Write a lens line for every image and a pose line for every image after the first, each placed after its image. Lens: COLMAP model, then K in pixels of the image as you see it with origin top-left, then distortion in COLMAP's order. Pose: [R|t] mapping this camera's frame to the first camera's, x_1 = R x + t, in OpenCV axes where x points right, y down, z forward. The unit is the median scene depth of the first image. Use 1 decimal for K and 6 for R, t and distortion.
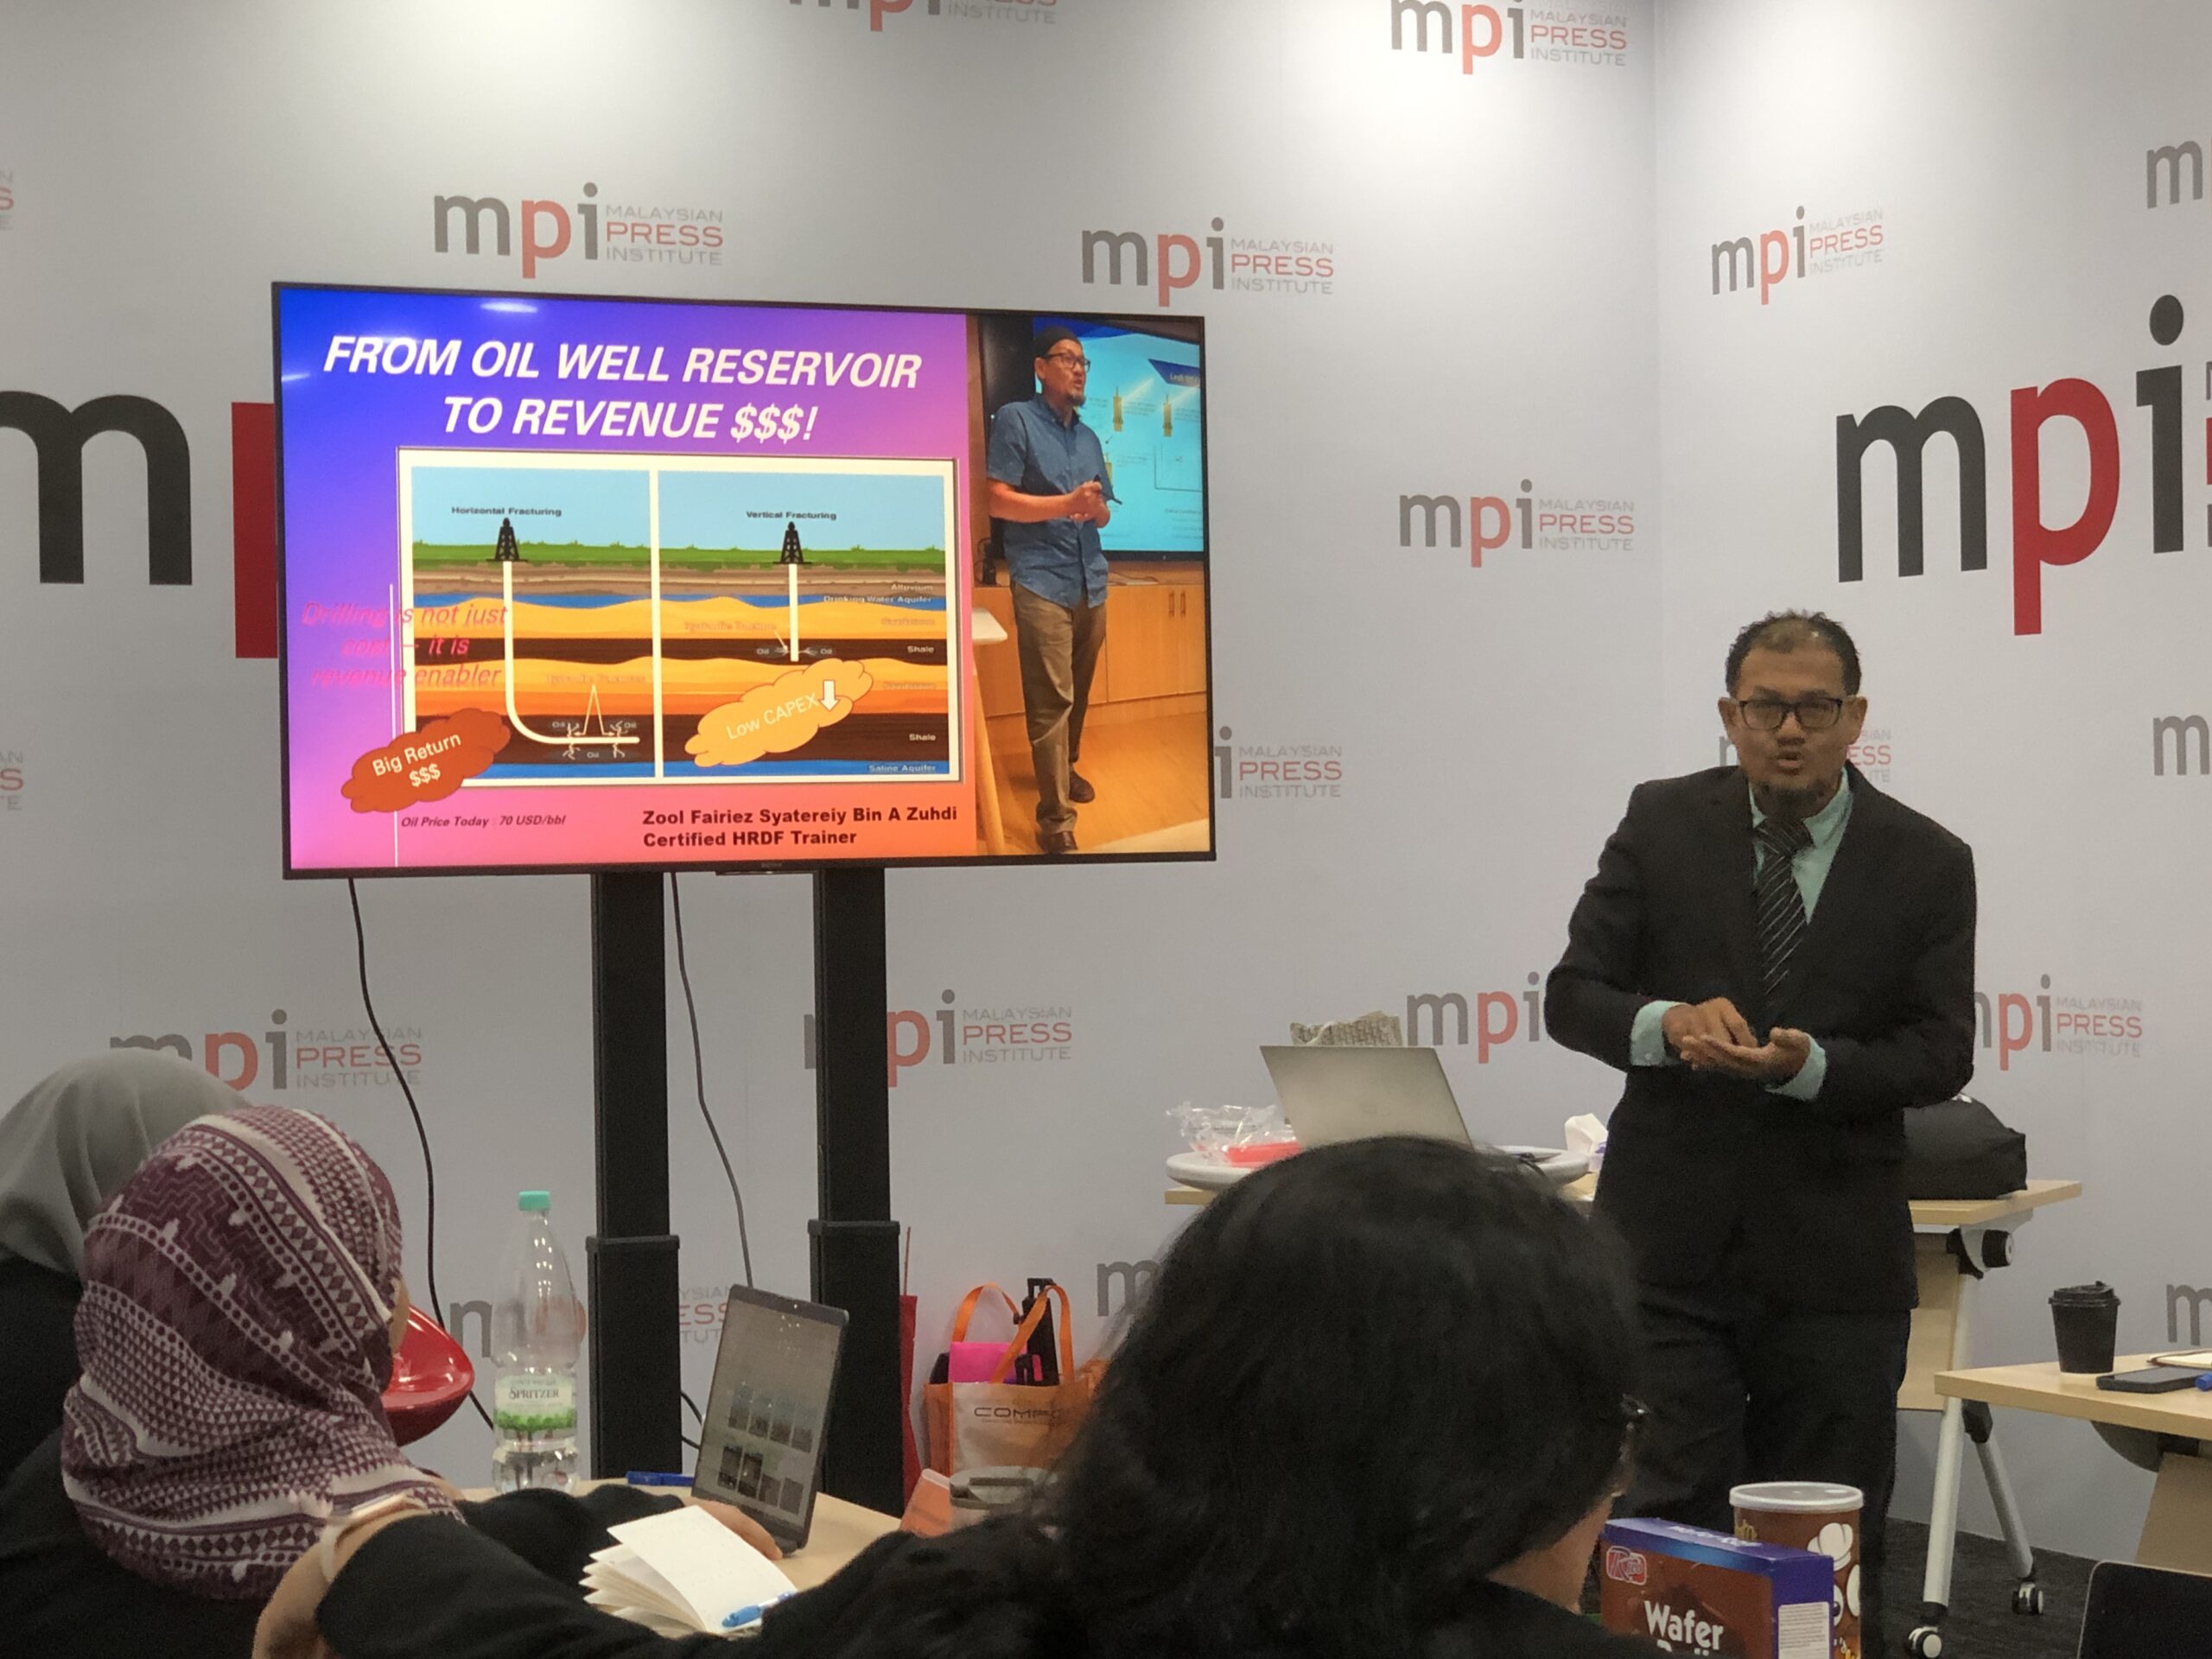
lens RADIAL K [[4637.4, 0, 1106.7], [0, 4637.4, 828.4], [0, 0, 1]] dist [0.017711, 0.000000]
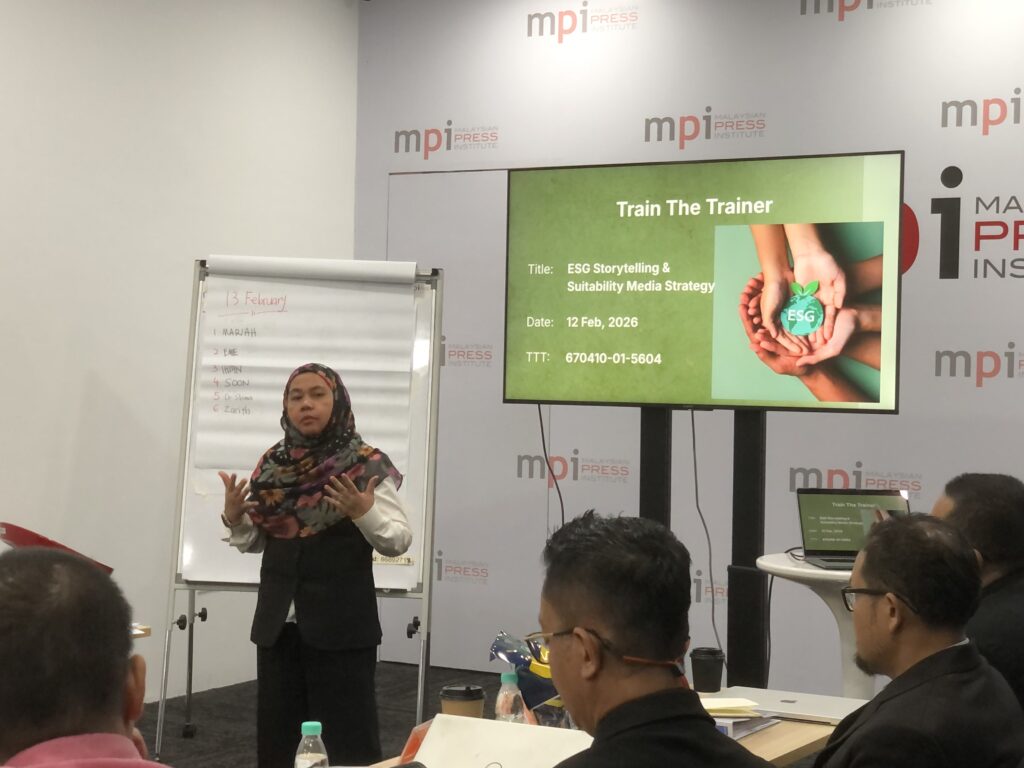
lens RADIAL K [[1954.5, 0, 502.5], [0, 1954.5, 388.7], [0, 0, 1]] dist [0.133211, 0.000000]
pose [[0.558103, 0.032848, -0.829121, 0.660599], [-0.022863, 0.999446, 0.024206, -0.021400], [0.829457, 0.005447, 0.558545, 0.374022]]
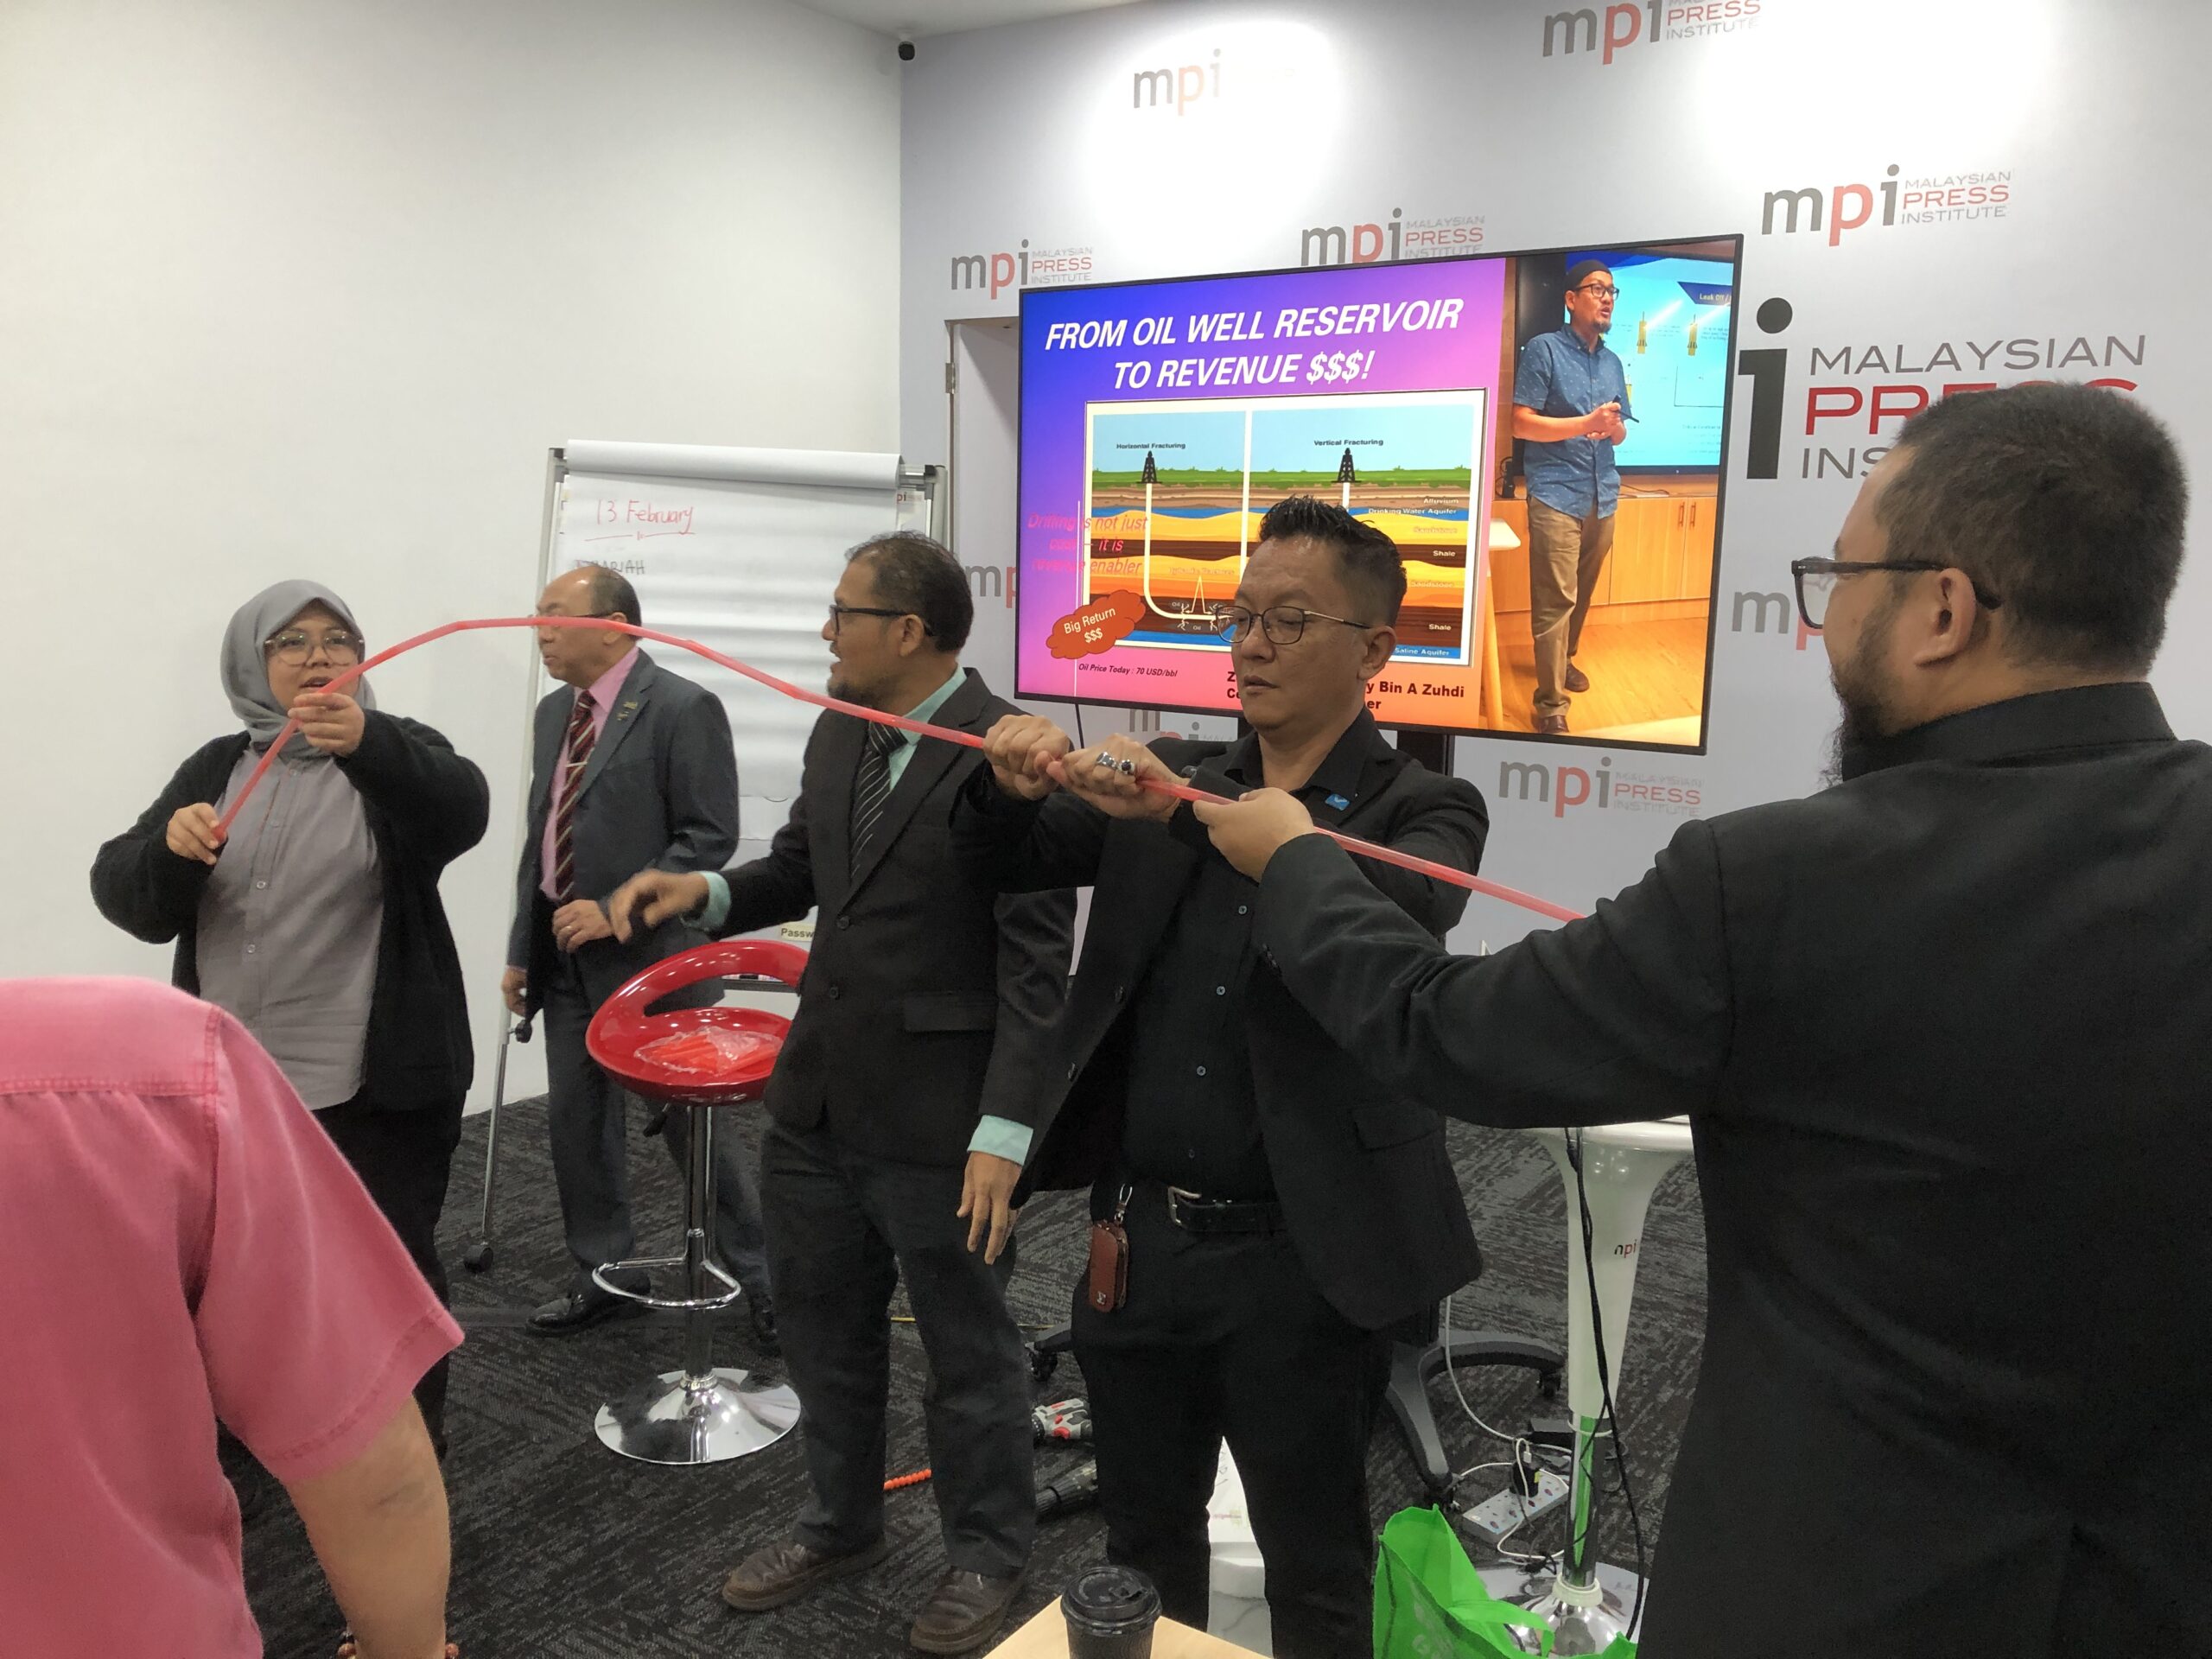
lens RADIAL K [[1844.1, 0, 1125.2], [0, 1844.1, 832.1], [0, 0, 1]] dist [0.047187, -0.016827]
pose [[0.508001, 0.160673, -0.846238, 0.331215], [-0.027107, 0.984944, 0.170736, -0.046541], [0.860930, -0.063795, 0.504708, 0.675127]]
